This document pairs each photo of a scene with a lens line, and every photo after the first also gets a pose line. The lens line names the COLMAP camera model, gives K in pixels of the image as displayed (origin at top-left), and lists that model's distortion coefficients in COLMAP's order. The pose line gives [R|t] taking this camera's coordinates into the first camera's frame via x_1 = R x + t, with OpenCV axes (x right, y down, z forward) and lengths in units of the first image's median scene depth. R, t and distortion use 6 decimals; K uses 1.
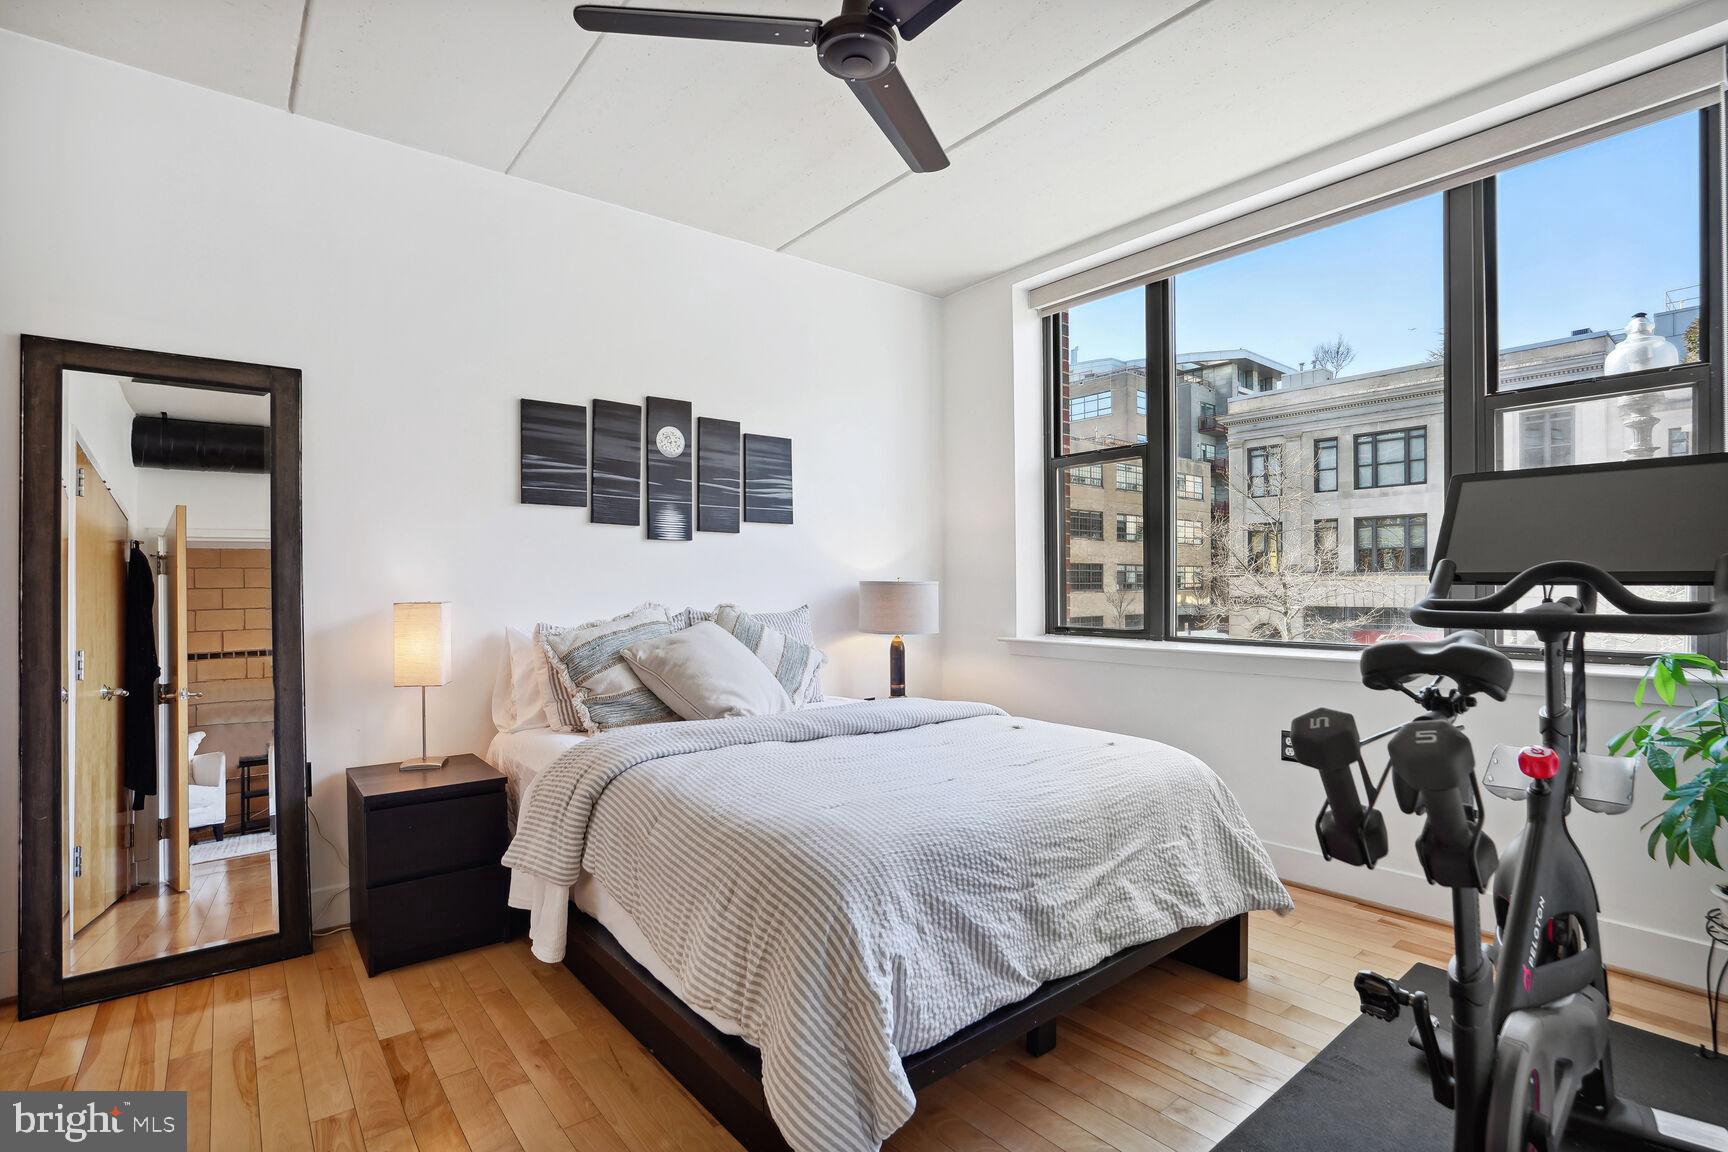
lens RADIAL K [[817.3, 0, 863.6], [0, 817.3, 584.2], [0, 0, 1]] dist [-0.001408, -0.000039]
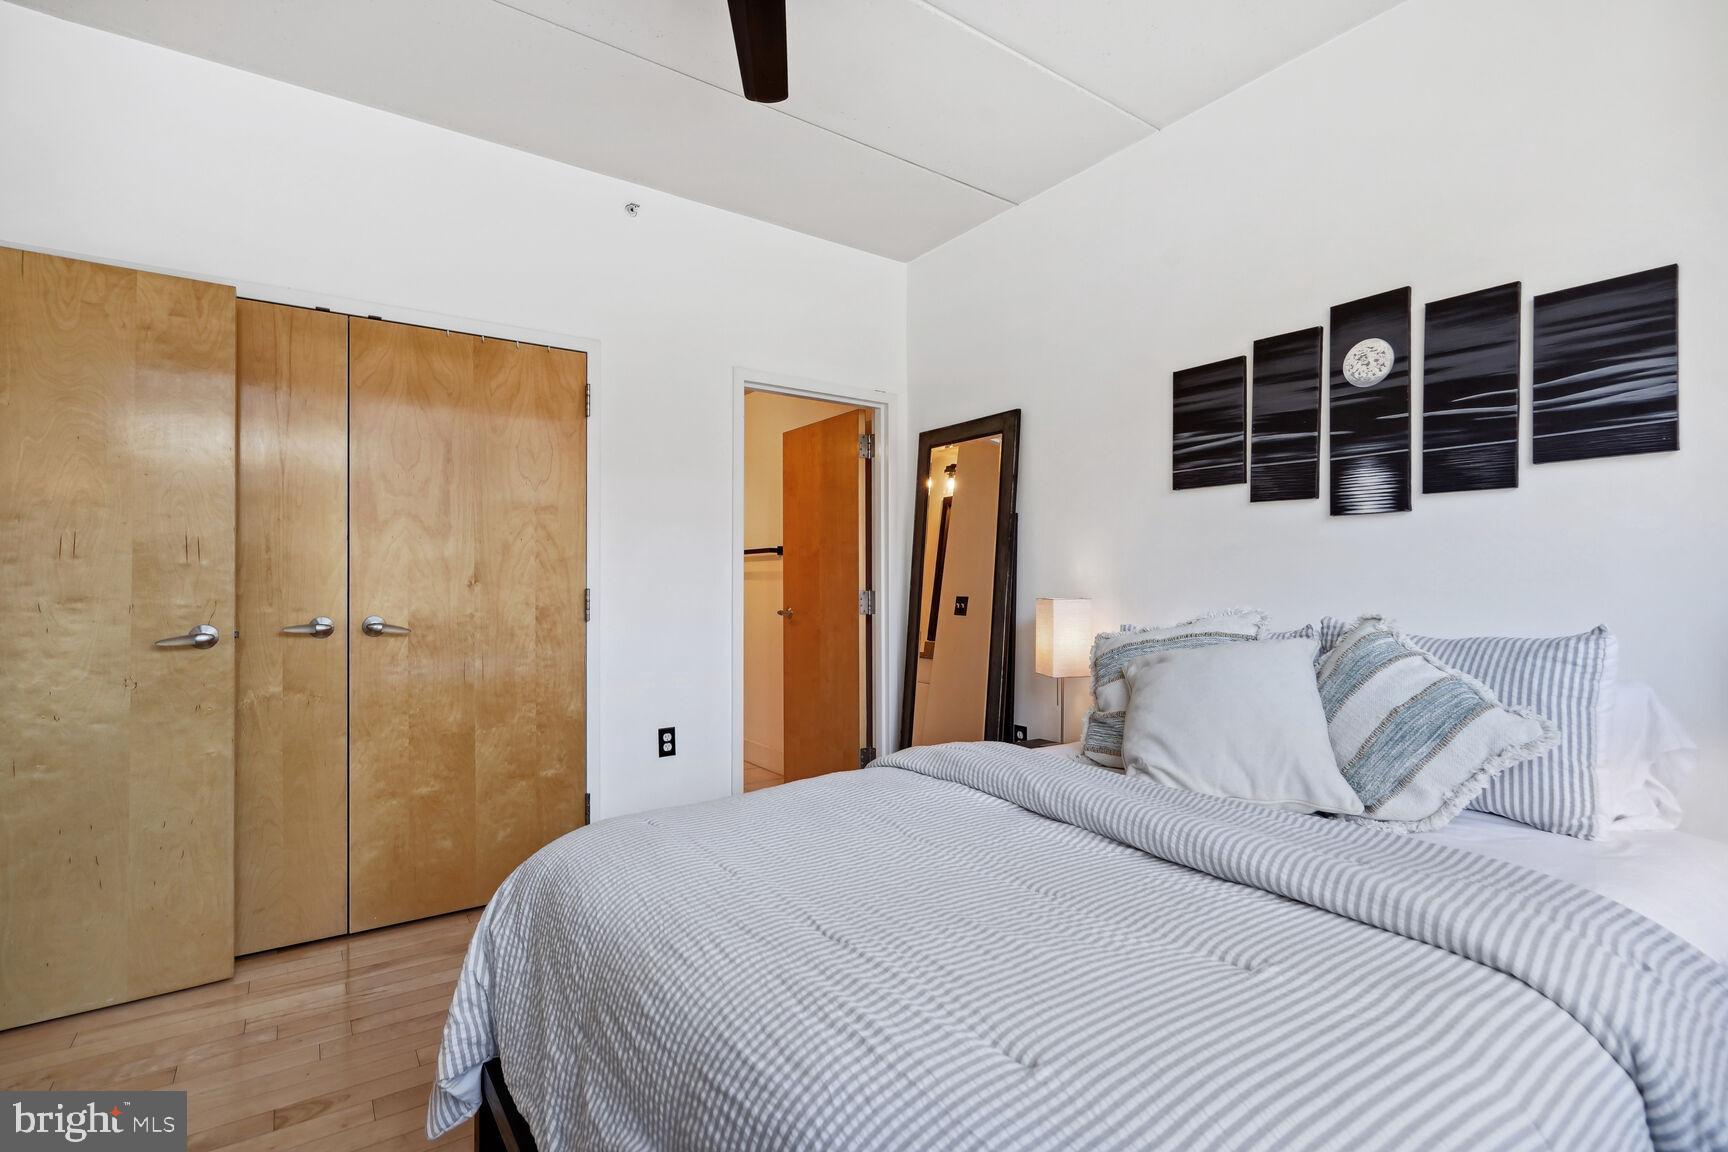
lens RADIAL K [[817.3, 0, 863.6], [0, 817.3, 584.2], [0, 0, 1]] dist [-0.001408, -0.000039]
pose [[-0.048887, 0.001772, -0.998803, 0.440586], [-0.004170, 0.999989, 0.001979, 0.002703], [0.998796, 0.004261, -0.048879, 0.641722]]
